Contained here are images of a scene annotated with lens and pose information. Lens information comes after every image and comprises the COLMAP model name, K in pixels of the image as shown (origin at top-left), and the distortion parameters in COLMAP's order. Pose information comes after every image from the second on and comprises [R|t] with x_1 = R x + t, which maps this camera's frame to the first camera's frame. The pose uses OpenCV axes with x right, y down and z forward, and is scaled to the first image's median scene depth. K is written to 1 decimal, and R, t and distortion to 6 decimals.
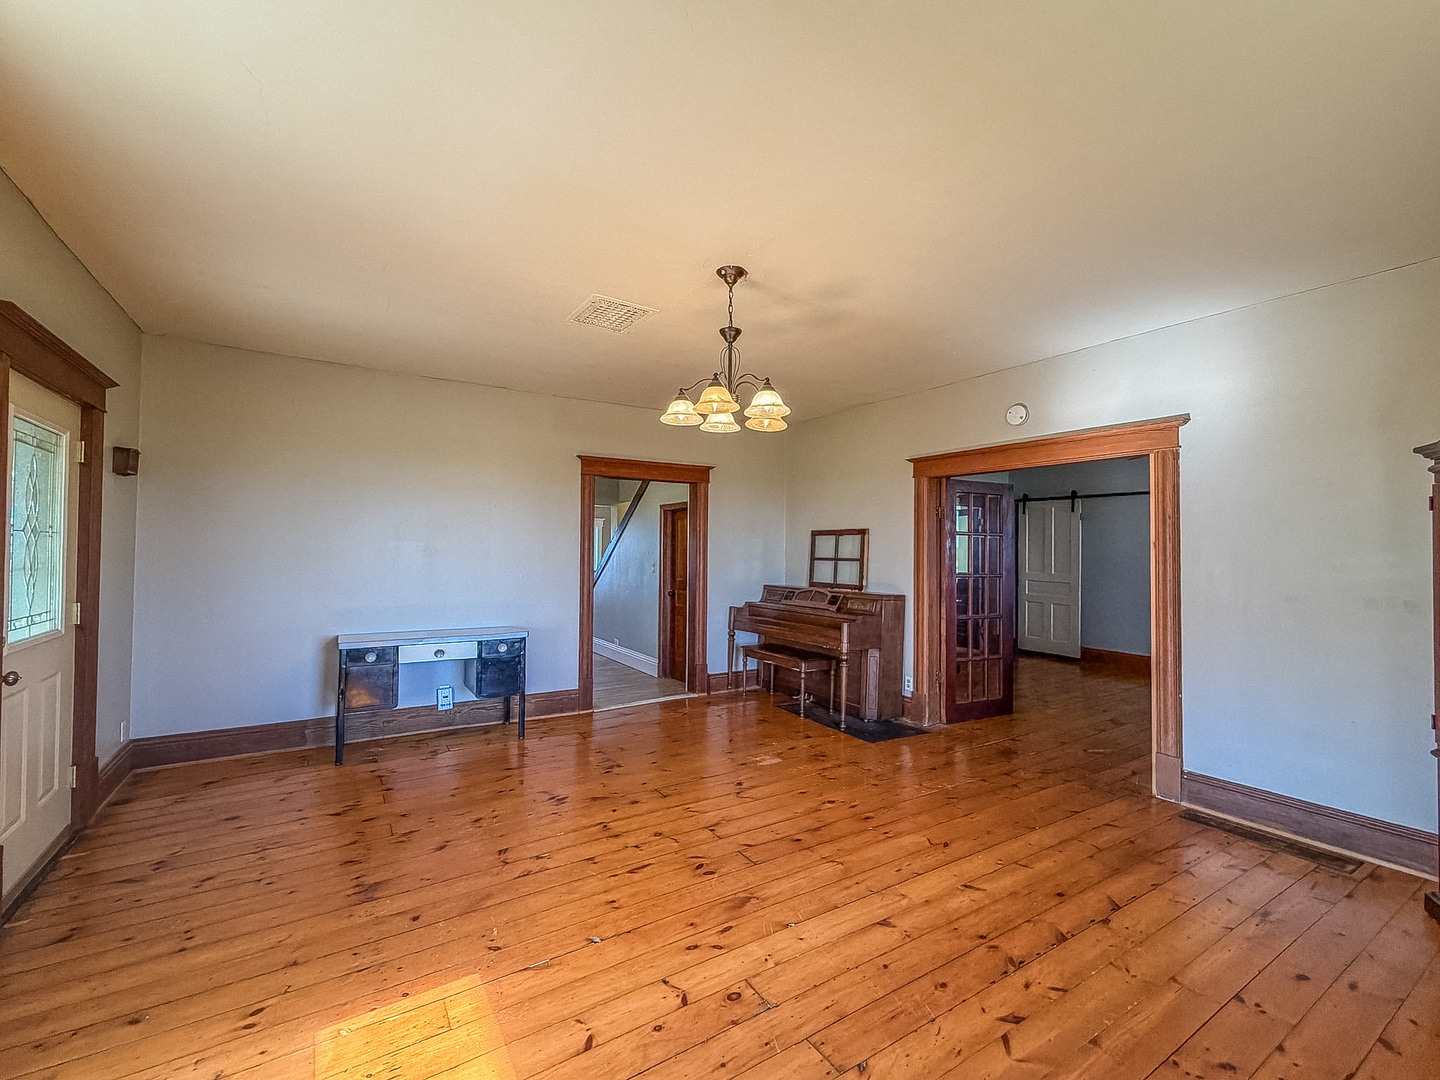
lens RADIAL K [[639.1, 0, 733.3], [0, 639.1, 542.8], [0, 0, 1]] dist [-0.001367, 0.000748]
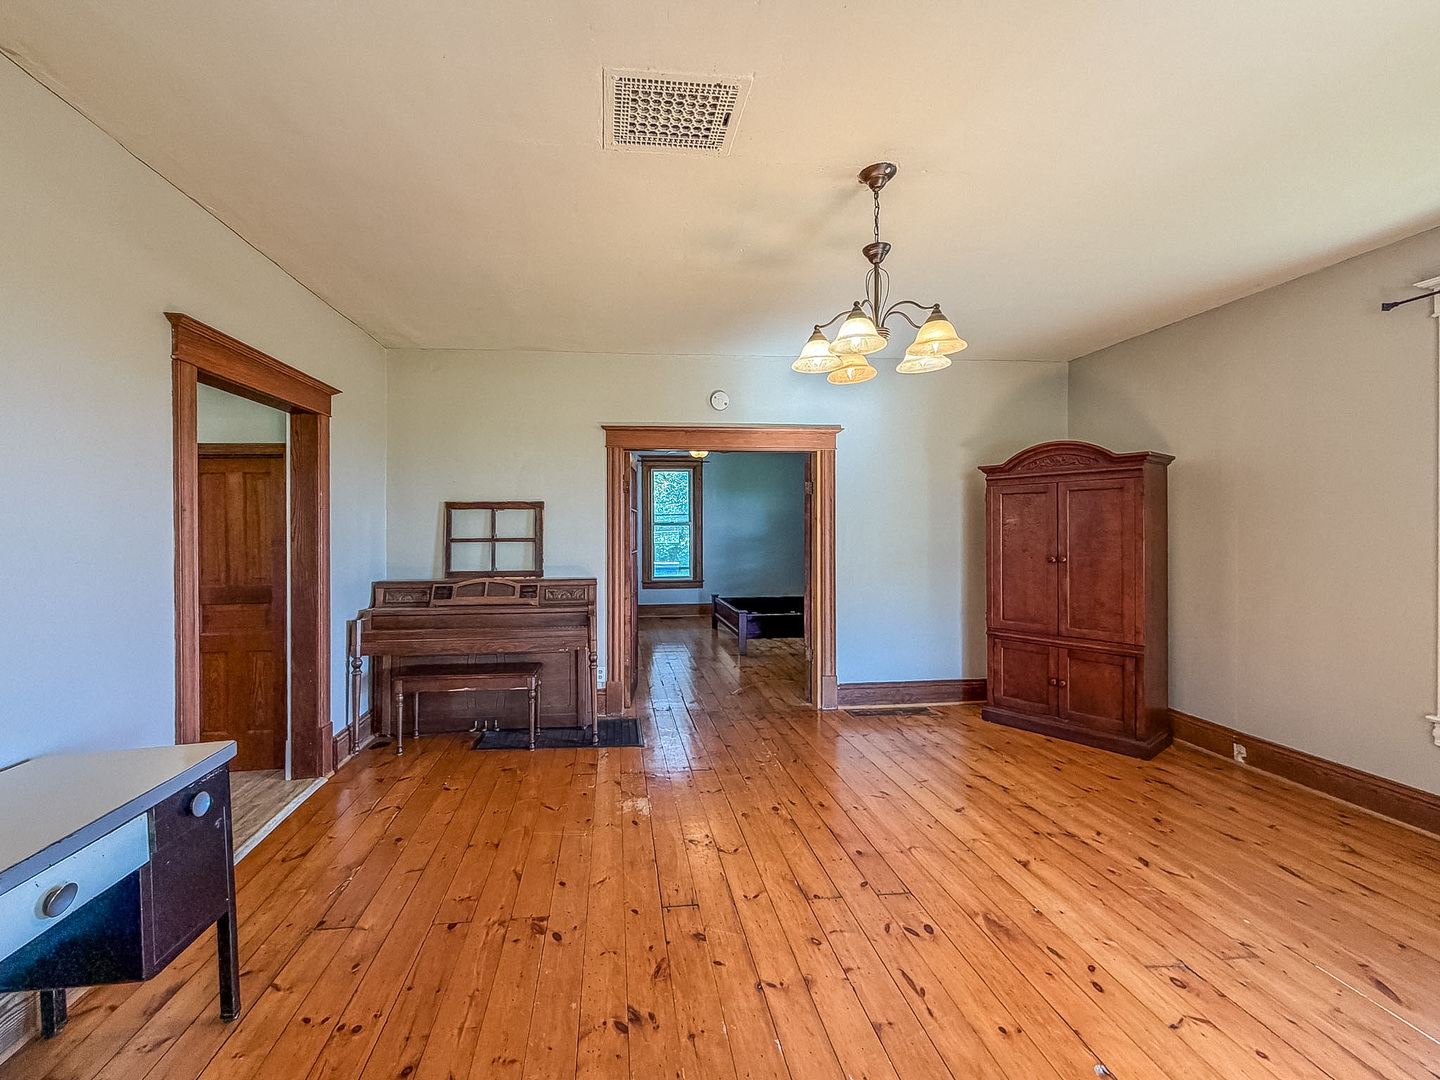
lens RADIAL K [[639.1, 0, 677.6], [0, 639.1, 532.0], [0, 0, 1]] dist [-0.001367, 0.000748]
pose [[0.449428, -0.015505, 0.893182, -0.451841], [0.000291, 0.999852, 0.017210, 0.002894], [-0.893316, -0.007475, 0.449366, 0.469772]]
